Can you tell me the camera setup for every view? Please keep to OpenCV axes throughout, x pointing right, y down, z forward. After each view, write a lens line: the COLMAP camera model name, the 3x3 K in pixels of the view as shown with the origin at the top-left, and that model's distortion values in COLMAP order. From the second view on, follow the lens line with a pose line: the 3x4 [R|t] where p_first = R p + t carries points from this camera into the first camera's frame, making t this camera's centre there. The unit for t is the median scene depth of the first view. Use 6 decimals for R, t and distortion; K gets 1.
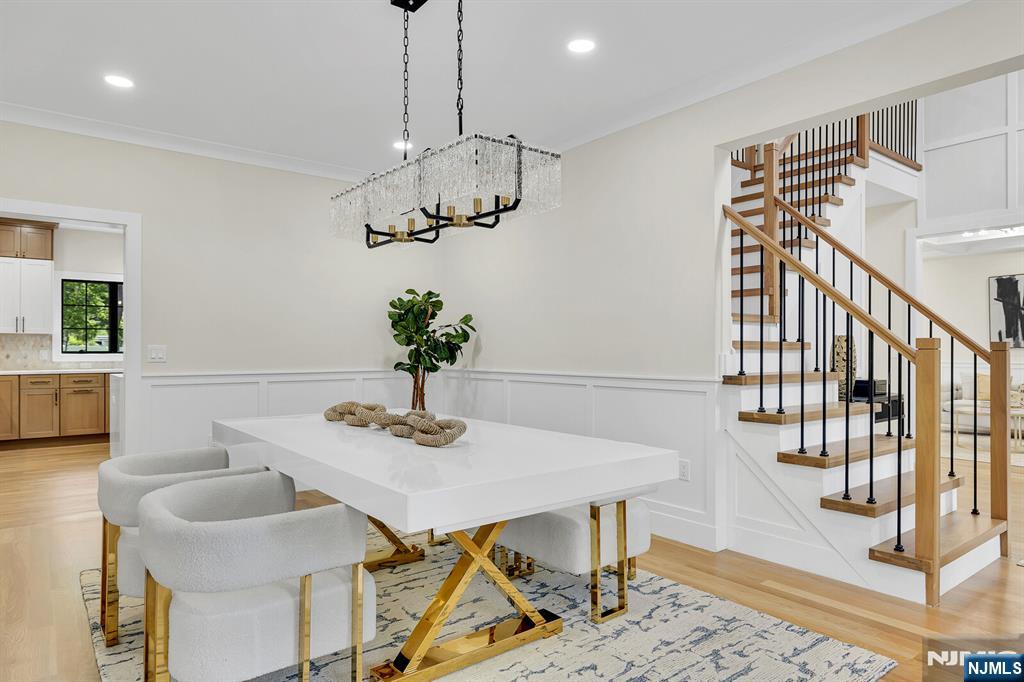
lens RADIAL K [[623.8, 0, 507.9], [0, 623.8, 344.7], [0, 0, 1]] dist [-0.000987, 0.000873]
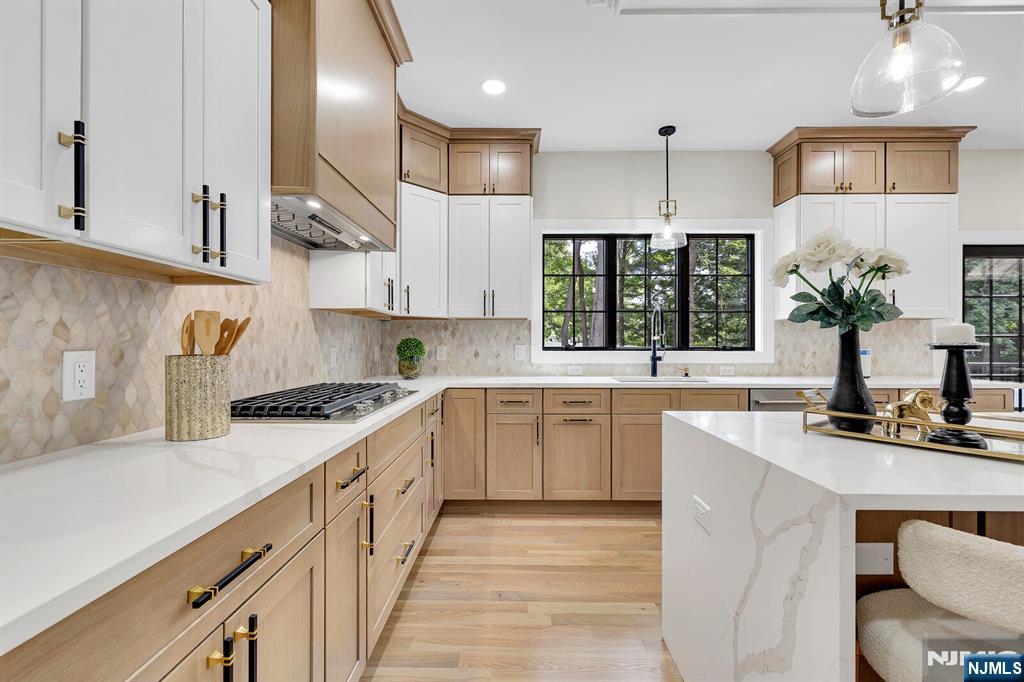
lens RADIAL K [[440.0, 0, 508.9], [0, 440.0, 340.8], [0, 0, 1]] dist [-0.004259, -0.000809]
pose [[0.783096, 0.000175, -0.621901, -0.486956], [0.000022, 1.000000, 0.000310, 0.004333], [0.621901, -0.000256, 0.783096, 0.658165]]
